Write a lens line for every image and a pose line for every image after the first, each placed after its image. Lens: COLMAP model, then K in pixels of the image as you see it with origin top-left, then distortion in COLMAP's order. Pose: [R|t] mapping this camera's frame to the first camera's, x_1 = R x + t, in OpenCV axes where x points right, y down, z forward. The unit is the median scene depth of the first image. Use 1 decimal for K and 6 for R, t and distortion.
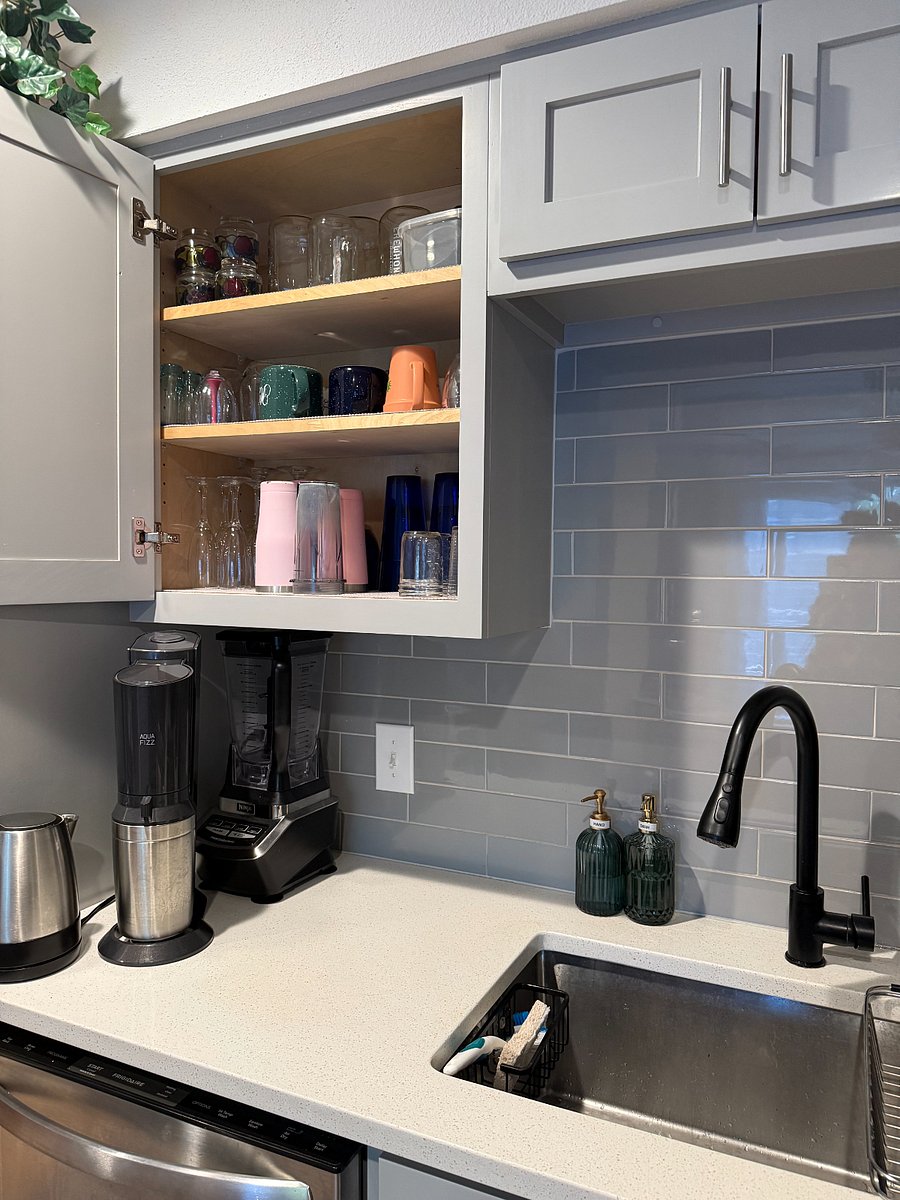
lens RADIAL K [[849.5, 0, 450.0], [0, 849.5, 594.0], [0, 0, 1]] dist [0.003686, -0.007674]
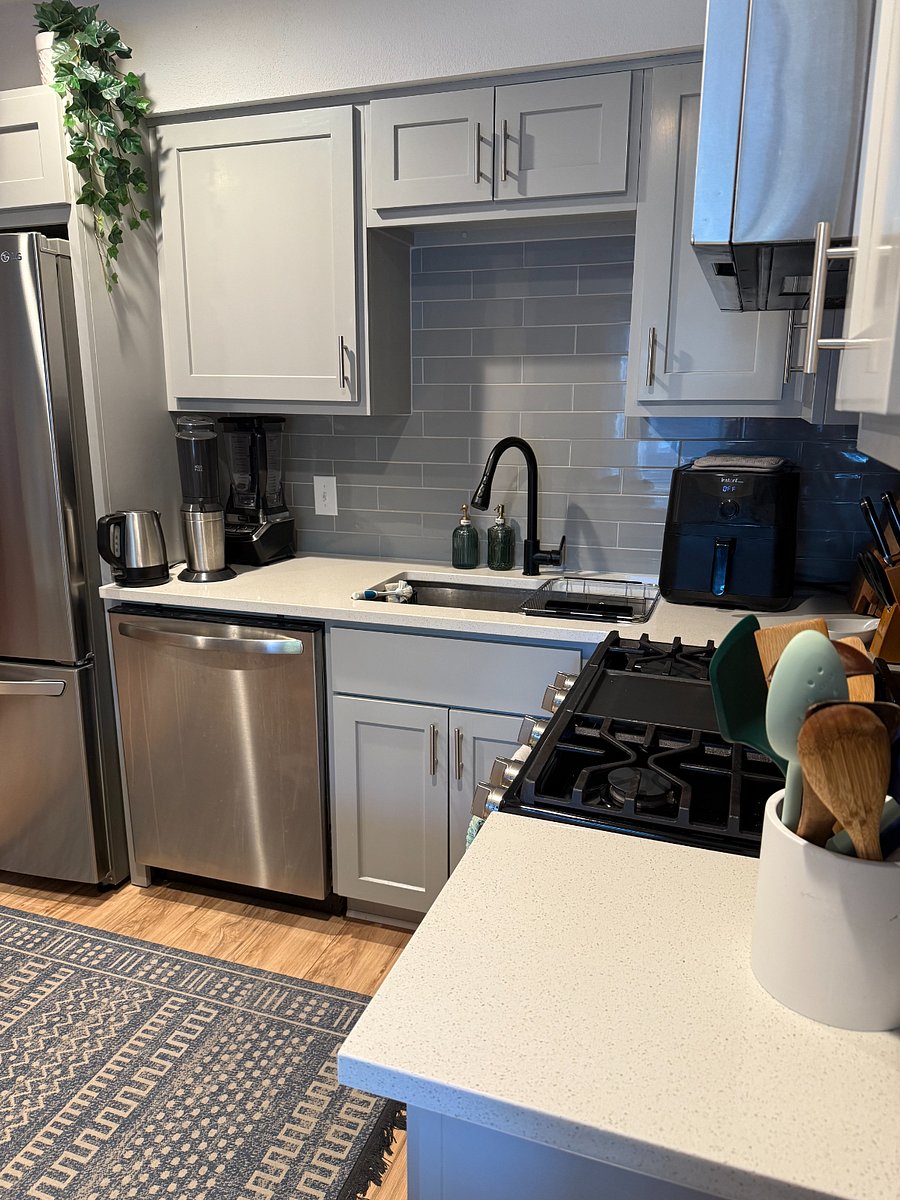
lens RADIAL K [[853.2, 0, 445.6], [0, 853.2, 607.4], [0, 0, 1]] dist [0.033188, -0.034680]
pose [[0.996035, -0.025558, 0.085212, 0.030954], [0.008068, 0.979847, 0.199588, 0.092488], [-0.088596, -0.198109, 0.976168, -0.978889]]
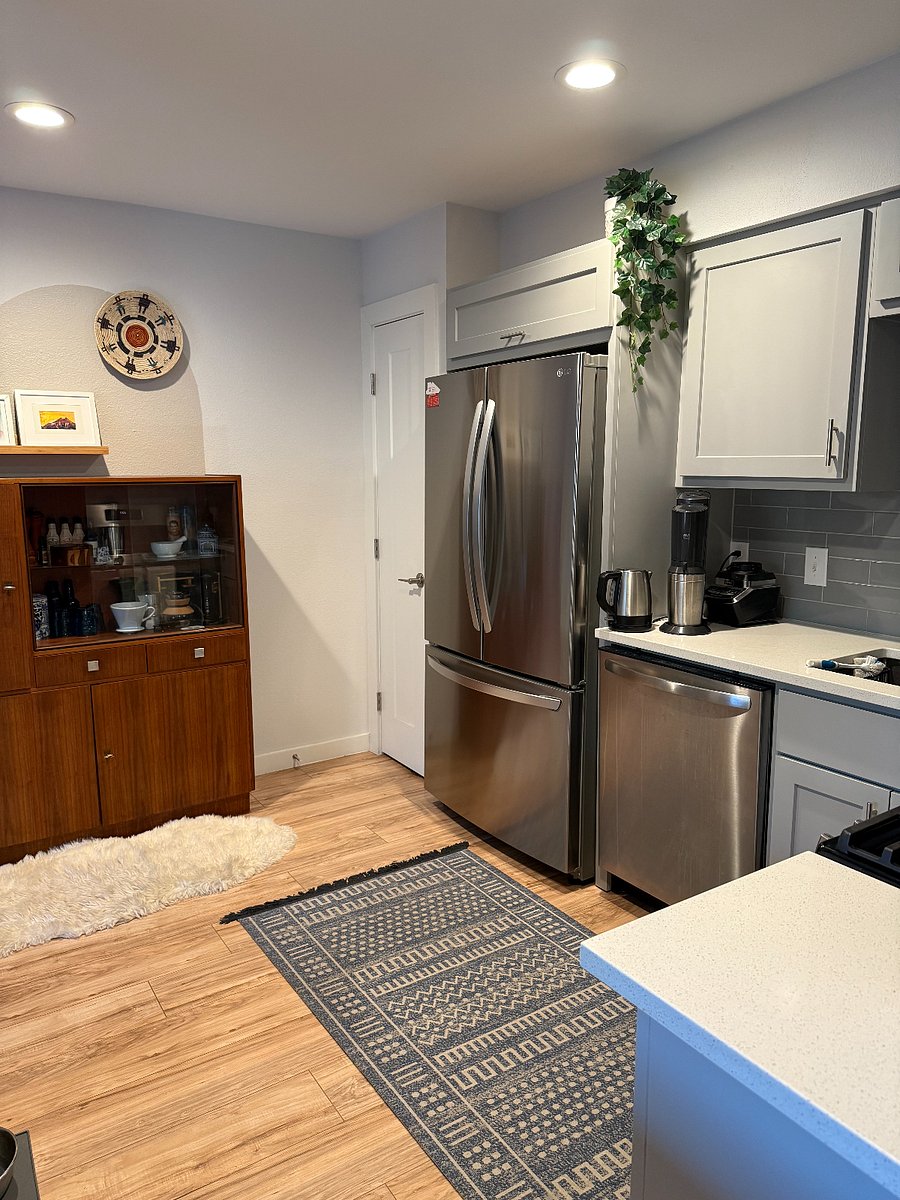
lens RADIAL K [[833.5, 0, 447.4], [0, 833.5, 605.5], [0, 0, 1]] dist [0.086918, -0.124646]
pose [[0.849378, 0.077995, -0.521990, 0.267625], [-0.013112, 0.991834, 0.126863, 0.075708], [0.527622, -0.100911, 0.843464, -1.171187]]
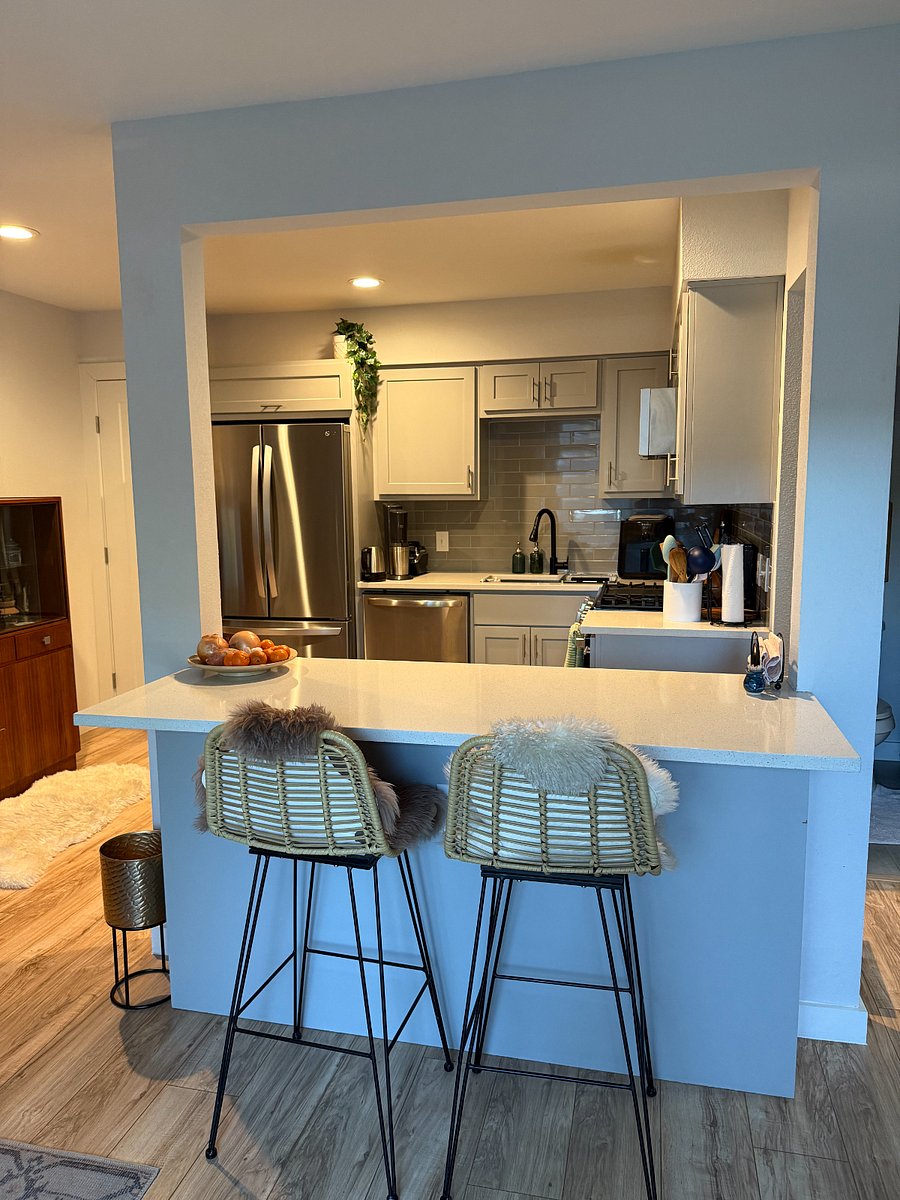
lens RADIAL K [[833.5, 0, 447.4], [0, 833.5, 605.5], [0, 0, 1]] dist [0.086918, -0.124646]
pose [[0.980732, -0.044362, 0.190255, -0.879015], [0.025234, 0.994484, 0.101807, 0.141259], [-0.193721, -0.095045, 0.976442, -2.902539]]
